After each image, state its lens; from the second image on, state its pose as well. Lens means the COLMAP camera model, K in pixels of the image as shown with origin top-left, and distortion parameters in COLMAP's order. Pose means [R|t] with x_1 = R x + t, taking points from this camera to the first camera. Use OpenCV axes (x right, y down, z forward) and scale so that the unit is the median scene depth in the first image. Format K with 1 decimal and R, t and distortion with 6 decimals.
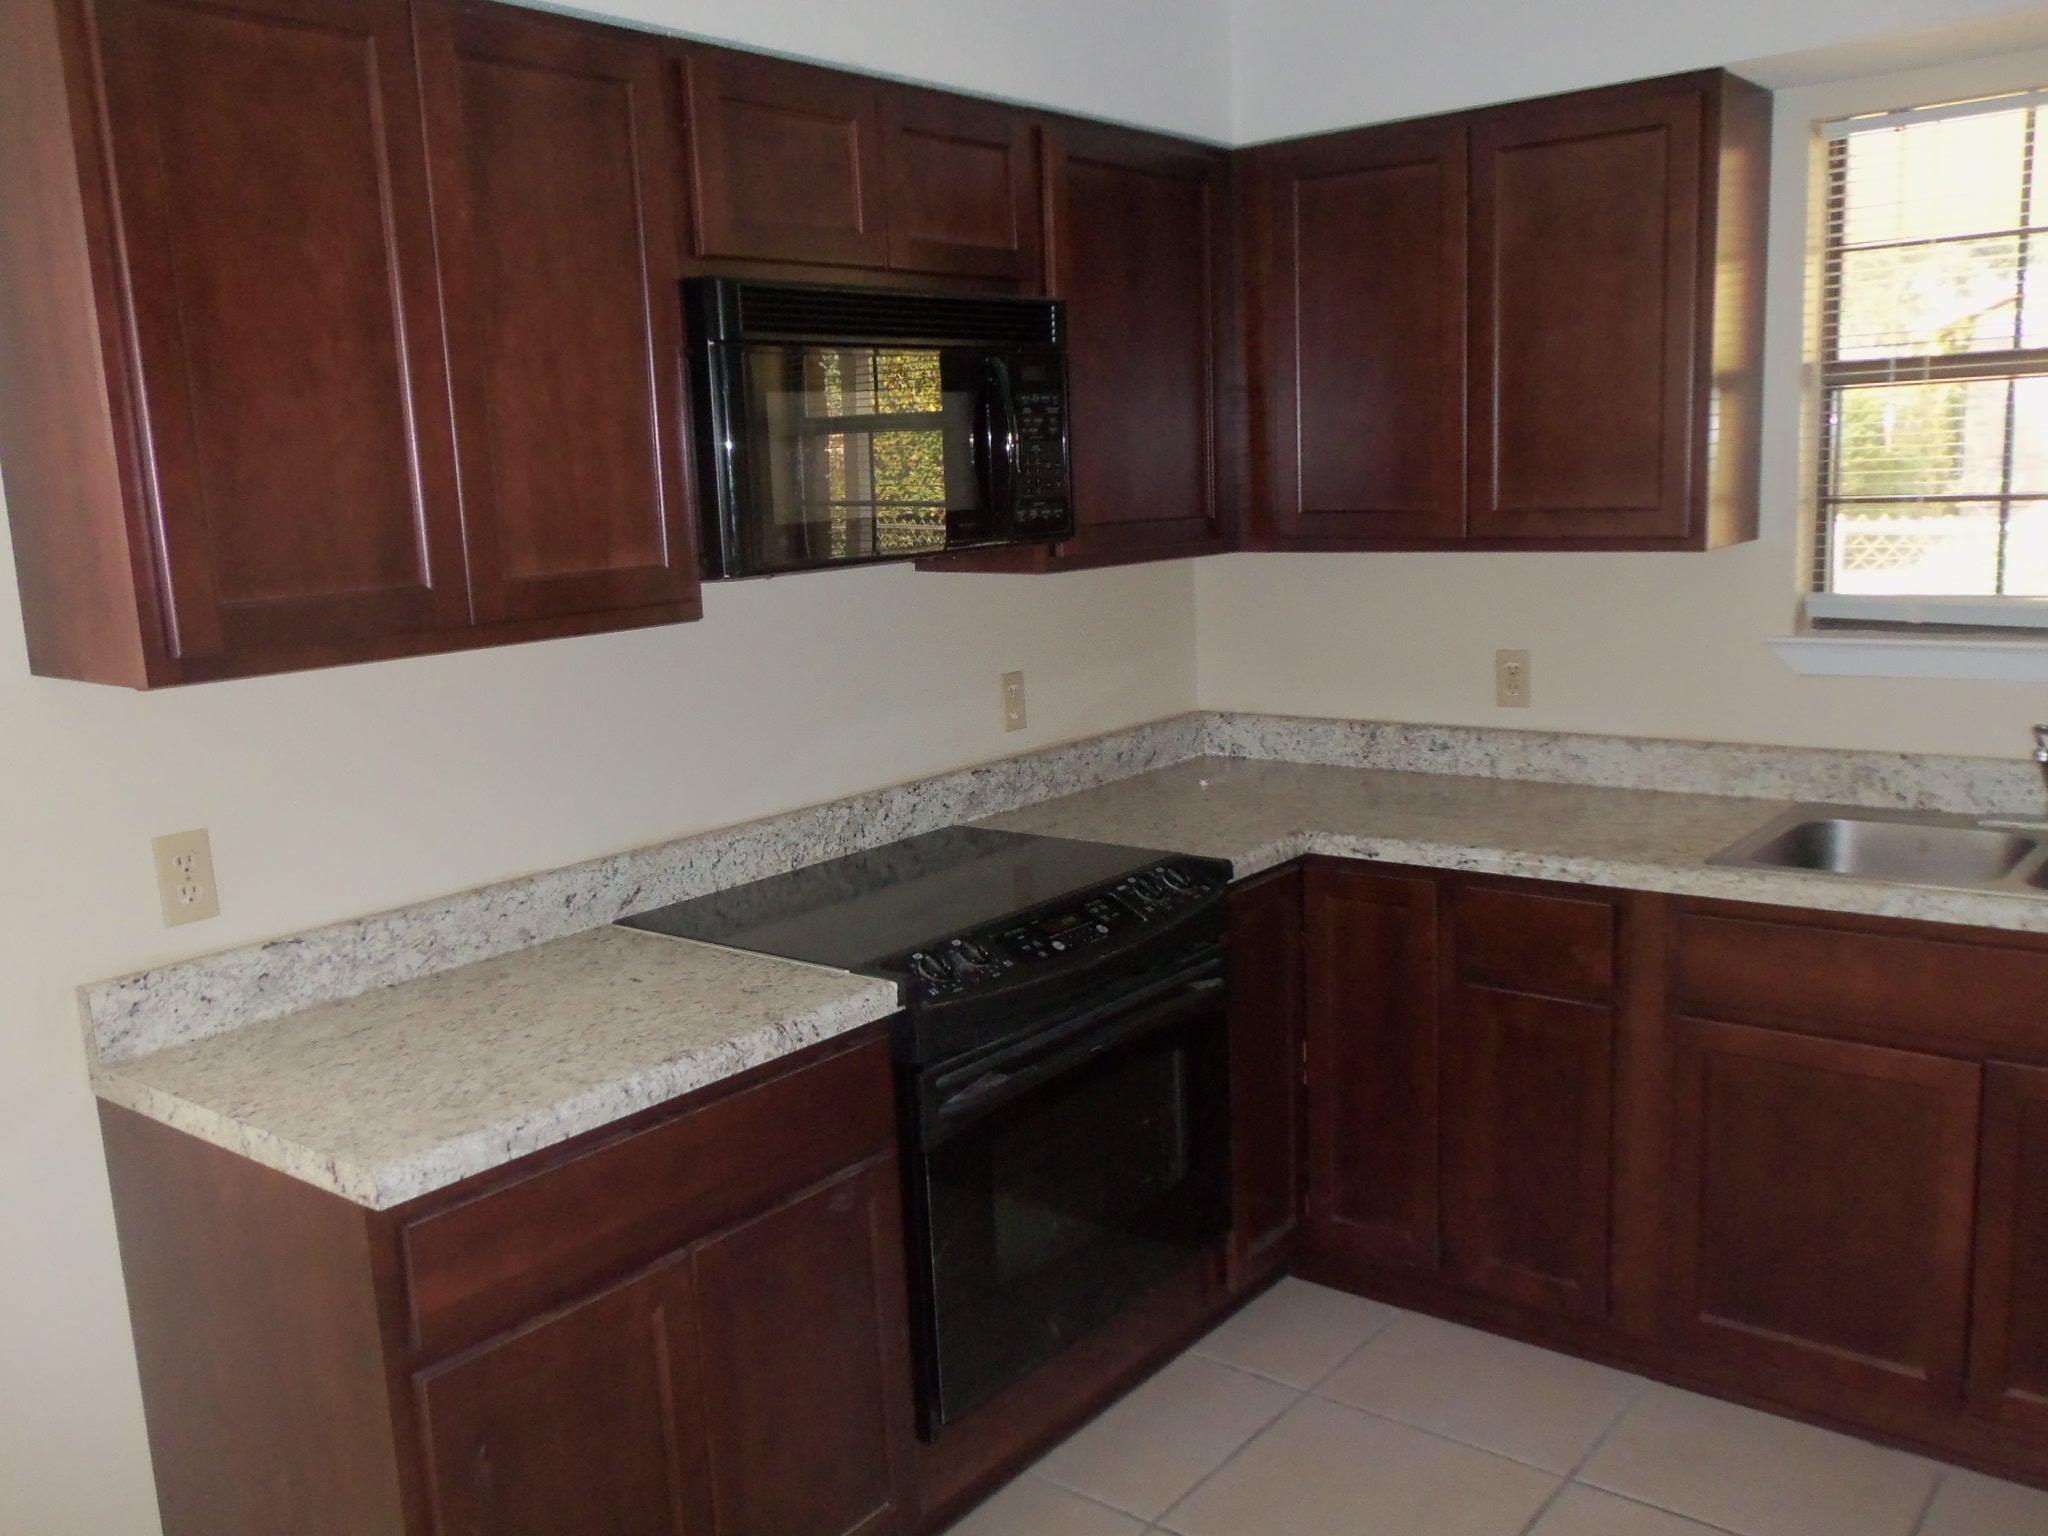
lens RADIAL K [[1737.2, 0, 1027.1], [0, 1737.2, 776.7], [0, 0, 1]] dist [-0.013205, 0.013800]
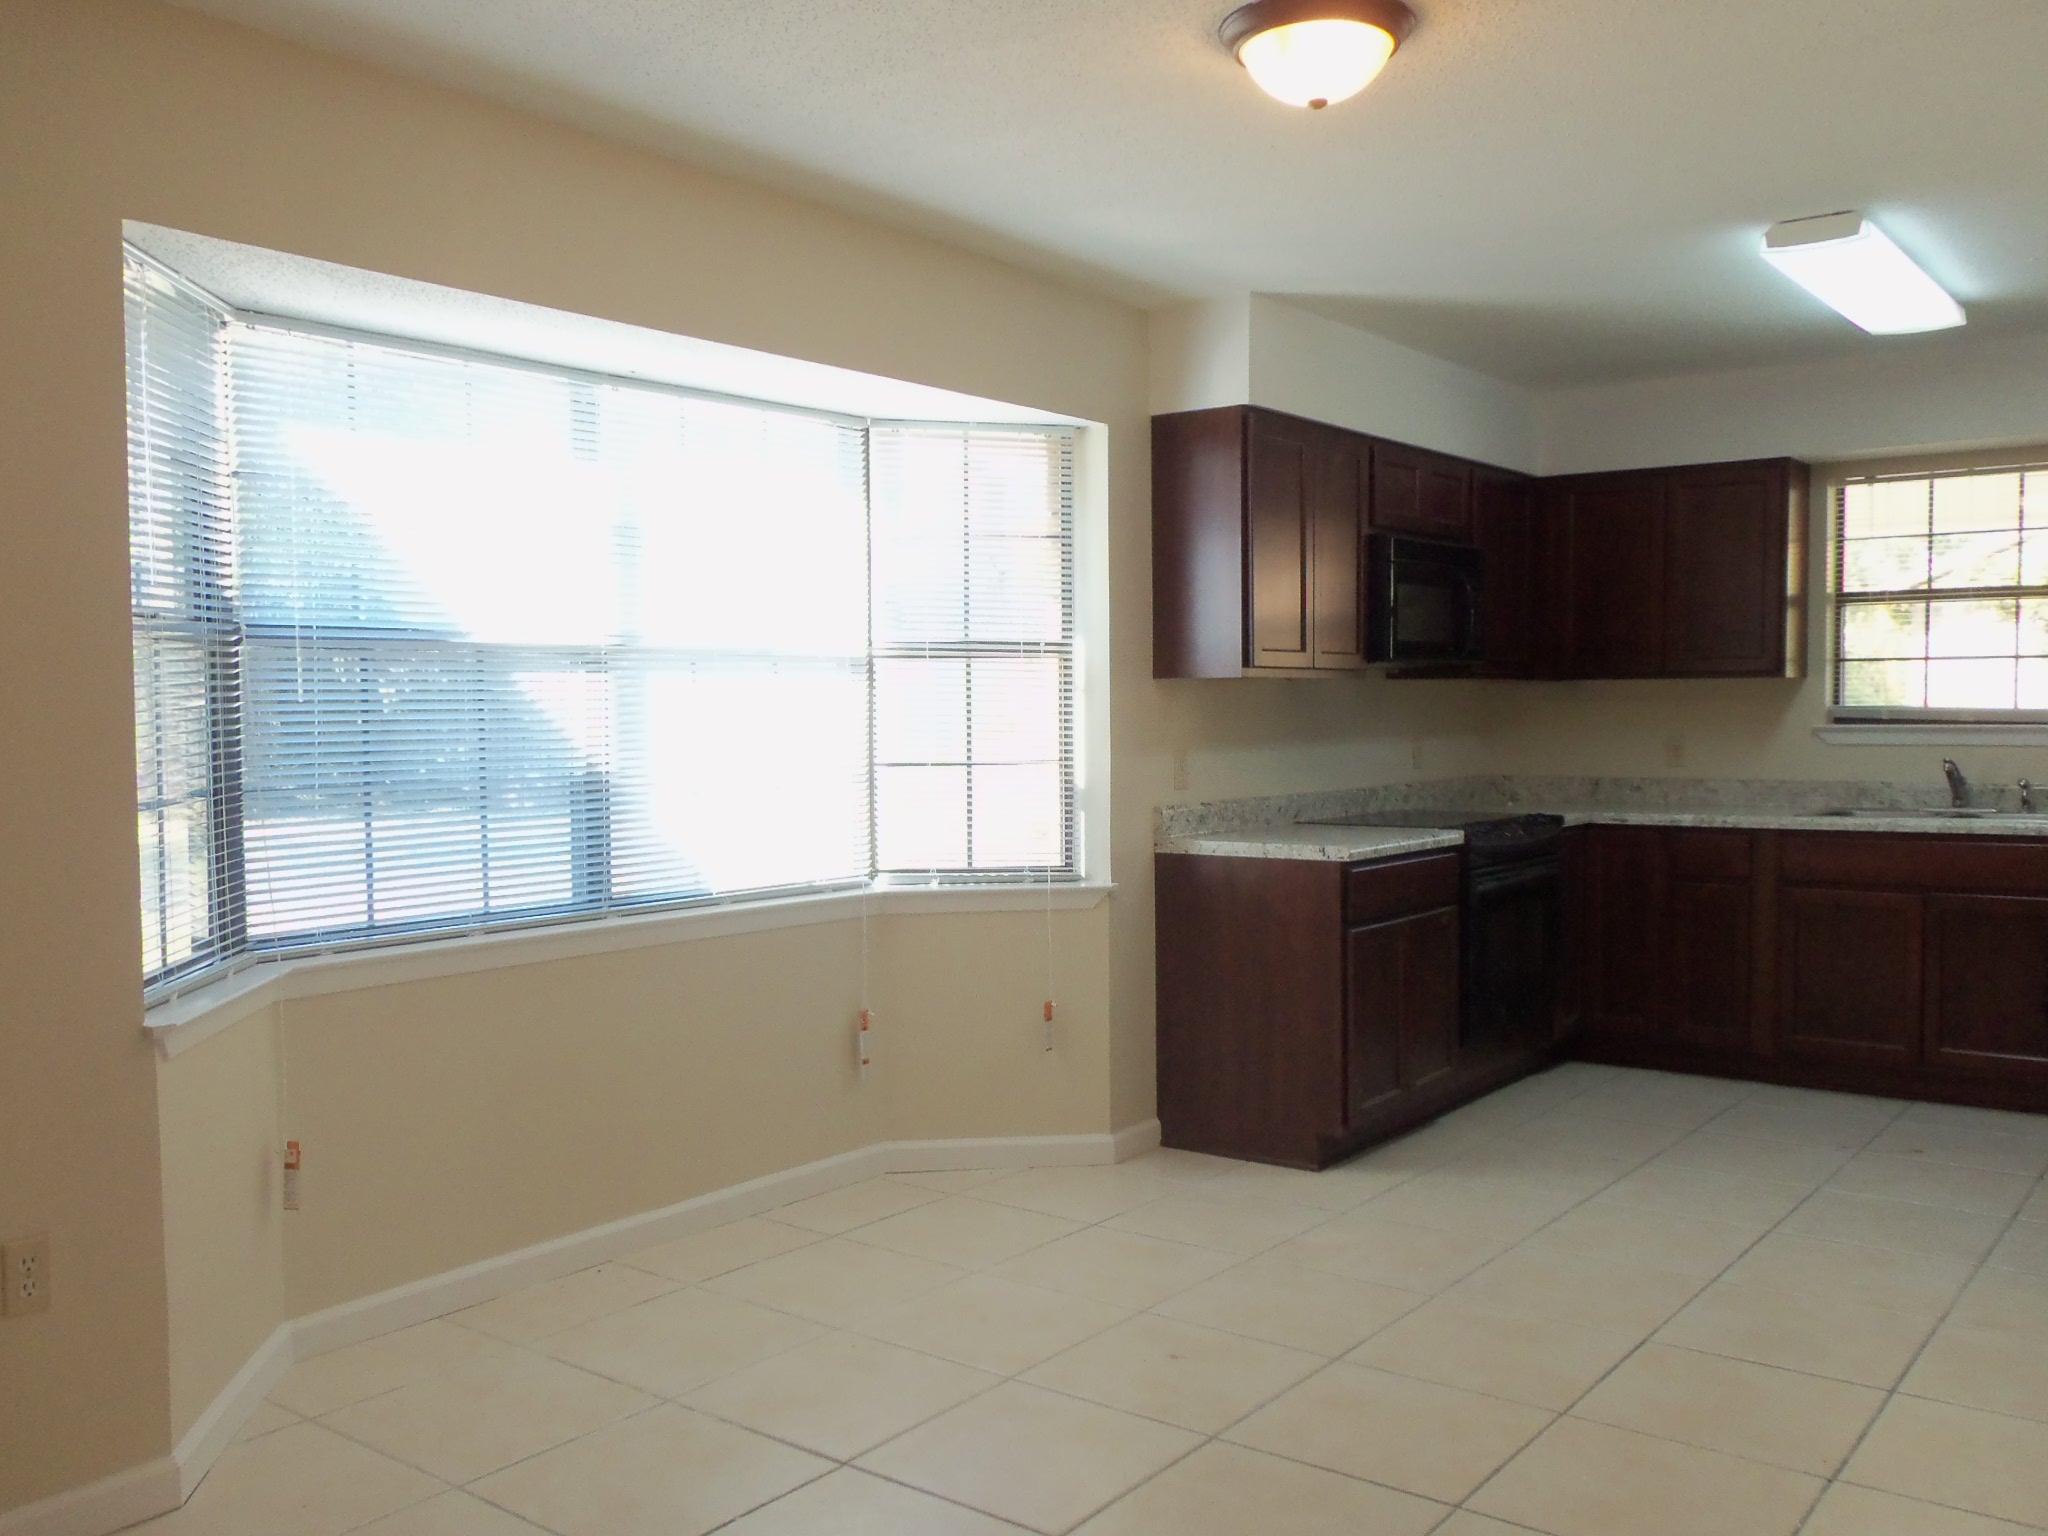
lens RADIAL K [[1737.2, 0, 1023.8], [0, 1737.2, 781.0], [0, 0, 1]] dist [-0.013205, 0.013800]
pose [[0.999300, 0.033865, 0.015892, -0.541246], [-0.031482, 0.990786, -0.131729, 0.289950], [-0.020207, 0.131136, 0.991158, -1.011561]]
